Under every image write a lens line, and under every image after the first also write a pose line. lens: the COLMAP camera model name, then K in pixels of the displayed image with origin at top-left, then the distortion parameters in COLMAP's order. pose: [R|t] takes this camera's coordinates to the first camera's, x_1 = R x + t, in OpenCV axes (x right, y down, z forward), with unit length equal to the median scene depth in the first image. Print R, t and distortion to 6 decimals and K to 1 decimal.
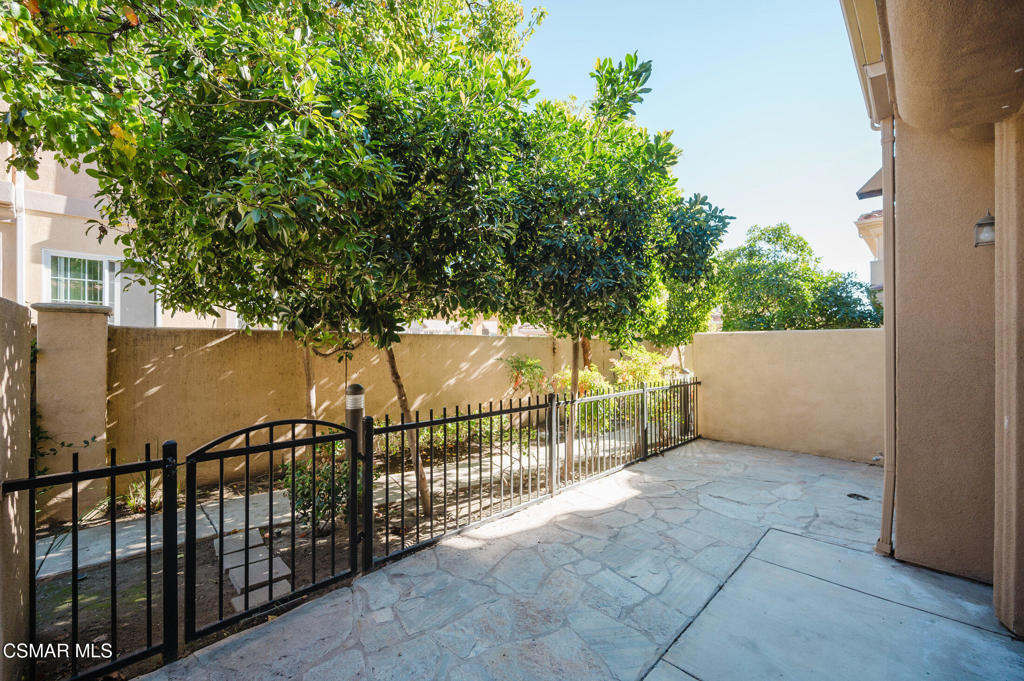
lens RADIAL K [[406.4, 0, 514.1], [0, 406.4, 344.9], [0, 0, 1]] dist [0.003262, 0.000741]
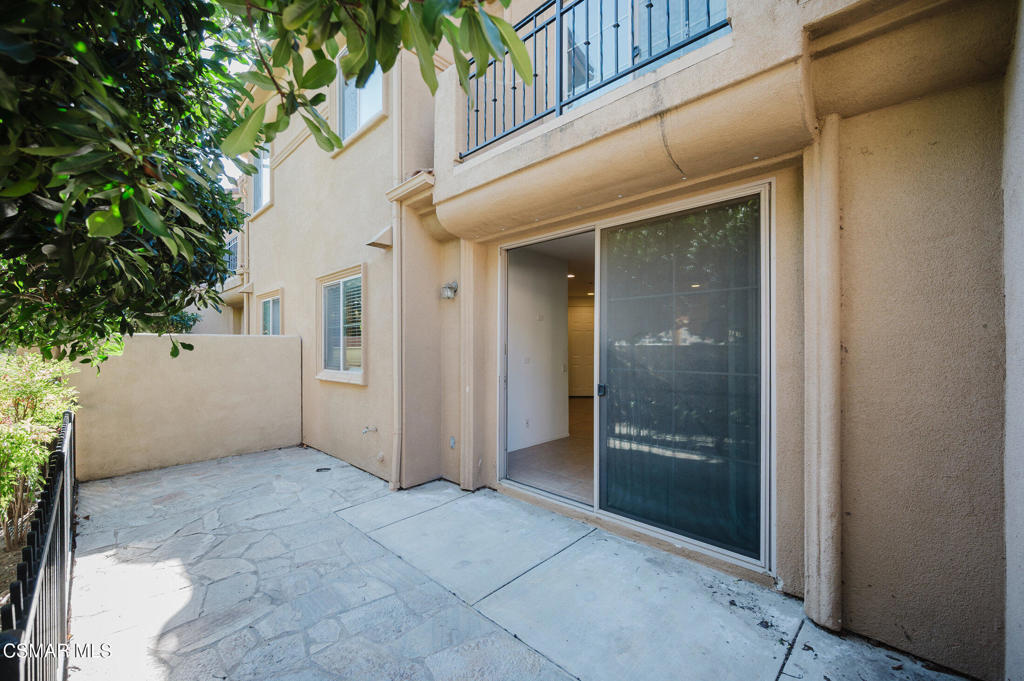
lens RADIAL K [[406.4, 0, 514.0], [0, 406.4, 344.1], [0, 0, 1]] dist [0.003262, 0.000741]
pose [[-0.029239, 0.001678, 0.999571, -0.466726], [-0.001824, 0.999997, -0.001733, -0.018566], [-0.999571, -0.001874, -0.029236, 0.469668]]
